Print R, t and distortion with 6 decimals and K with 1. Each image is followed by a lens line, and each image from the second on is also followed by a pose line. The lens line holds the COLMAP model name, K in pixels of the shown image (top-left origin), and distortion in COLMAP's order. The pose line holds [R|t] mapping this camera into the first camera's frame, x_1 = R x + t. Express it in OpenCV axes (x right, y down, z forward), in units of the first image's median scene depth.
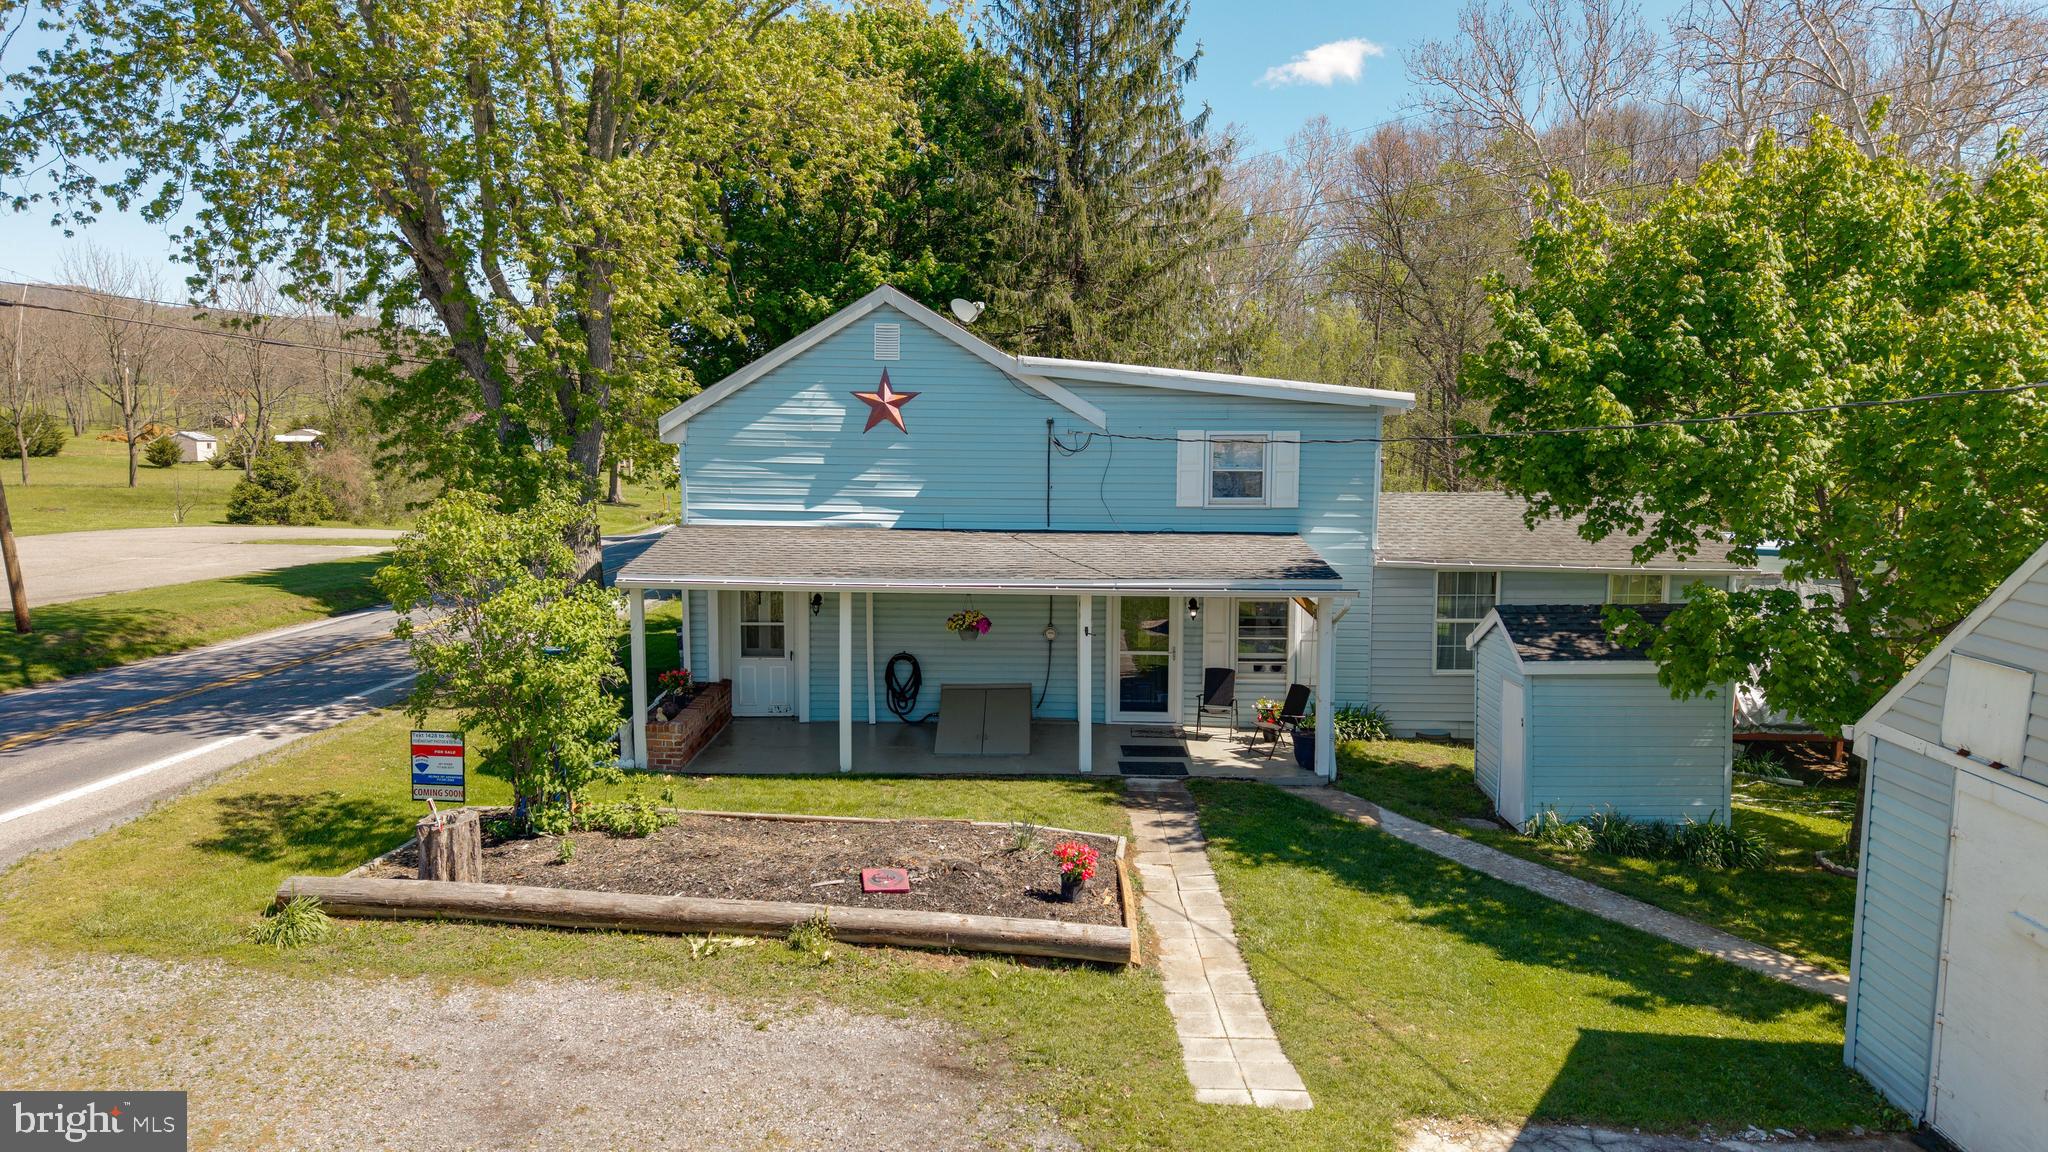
lens RADIAL K [[1364.9, 0, 1100.9], [0, 1364.9, 576.2], [0, 0, 1]] dist [0.060695, -0.106338]
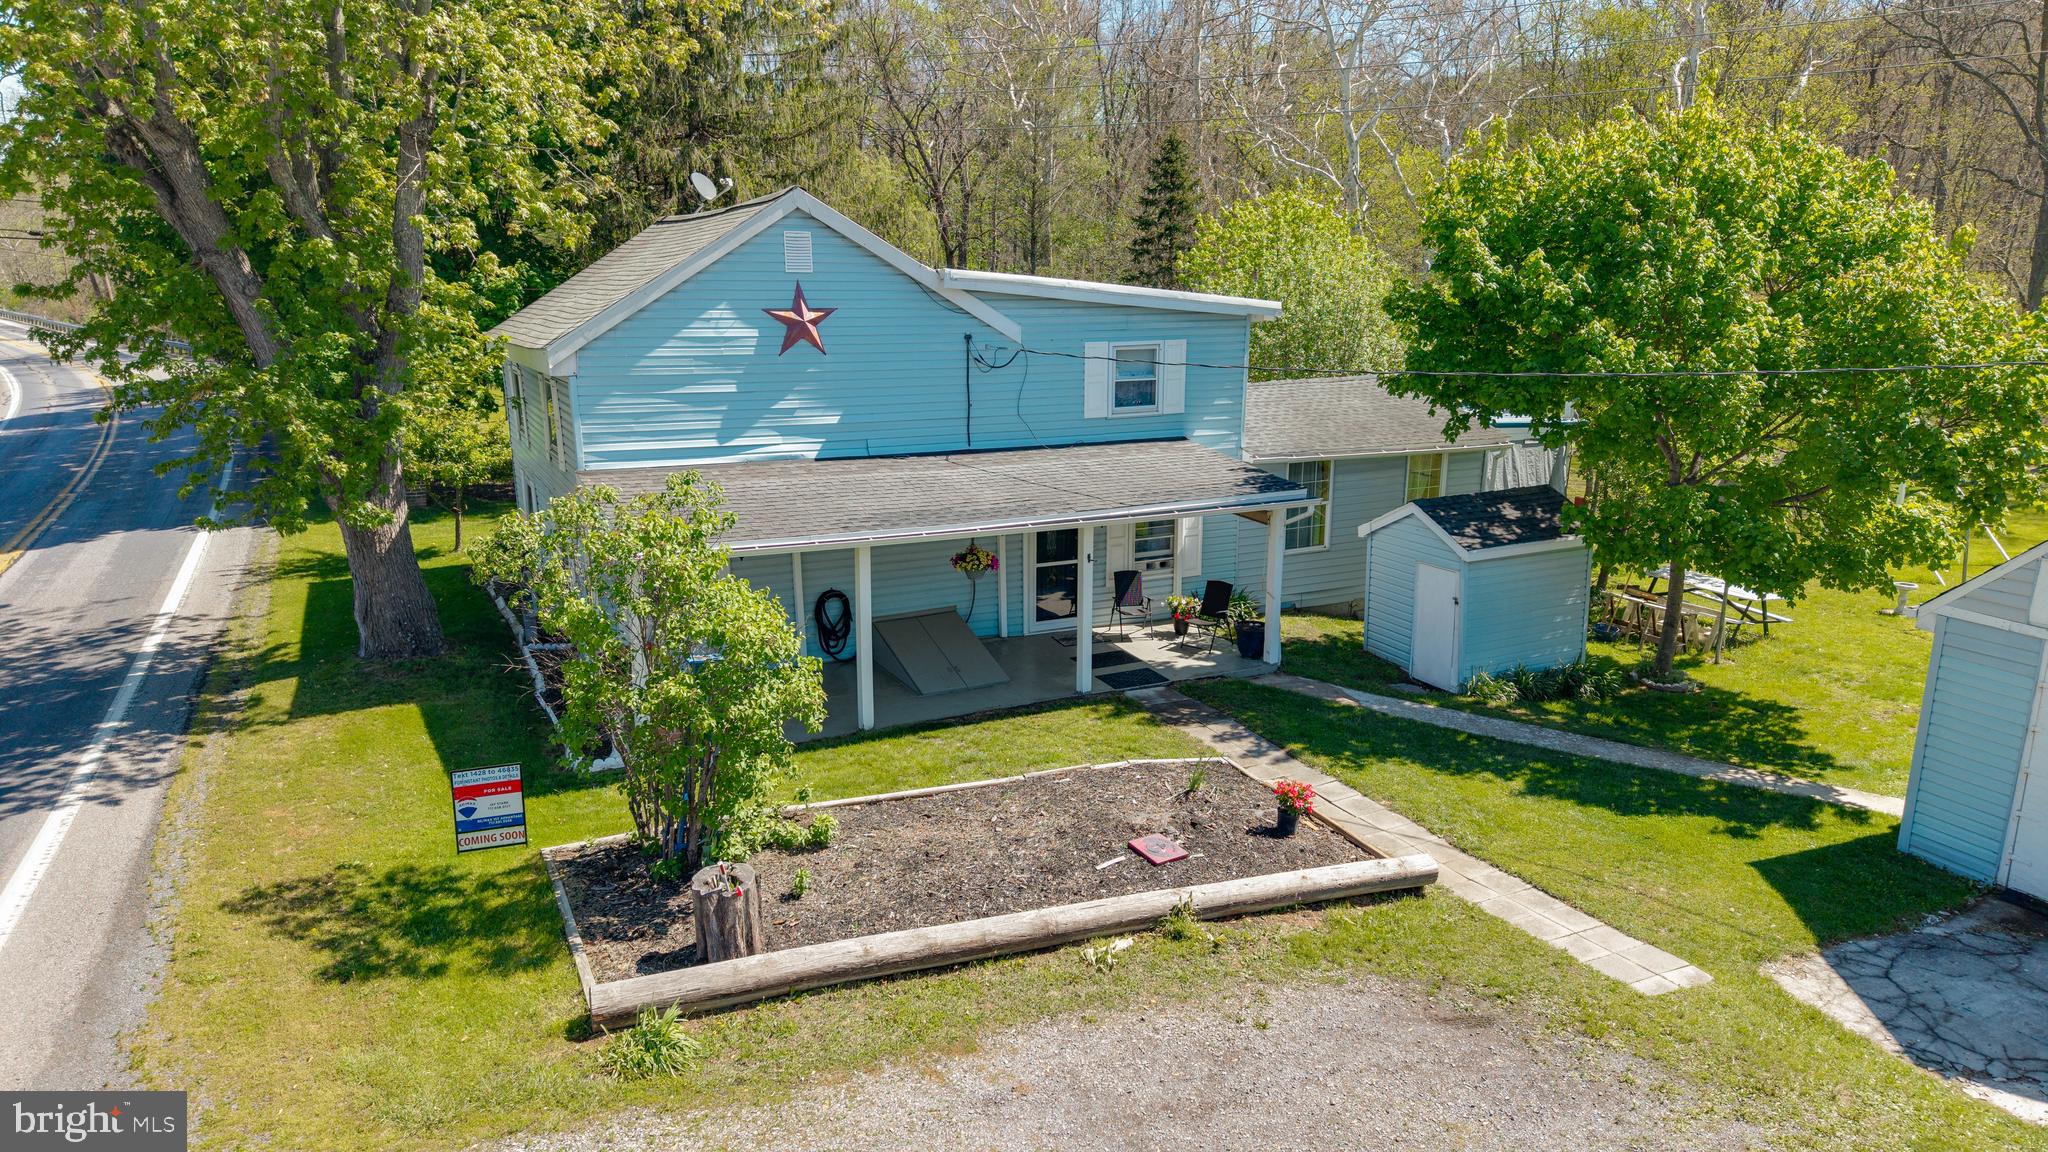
lens RADIAL K [[1339.8, 0, 1045.8], [0, 1339.8, 577.9], [0, 0, 1]] dist [0.035344, -0.030937]
pose [[0.891813, -0.107343, 0.439485, -0.524336], [0.045490, 0.987797, 0.148956, -0.103910], [-0.450111, -0.112849, 0.885813, 0.146975]]
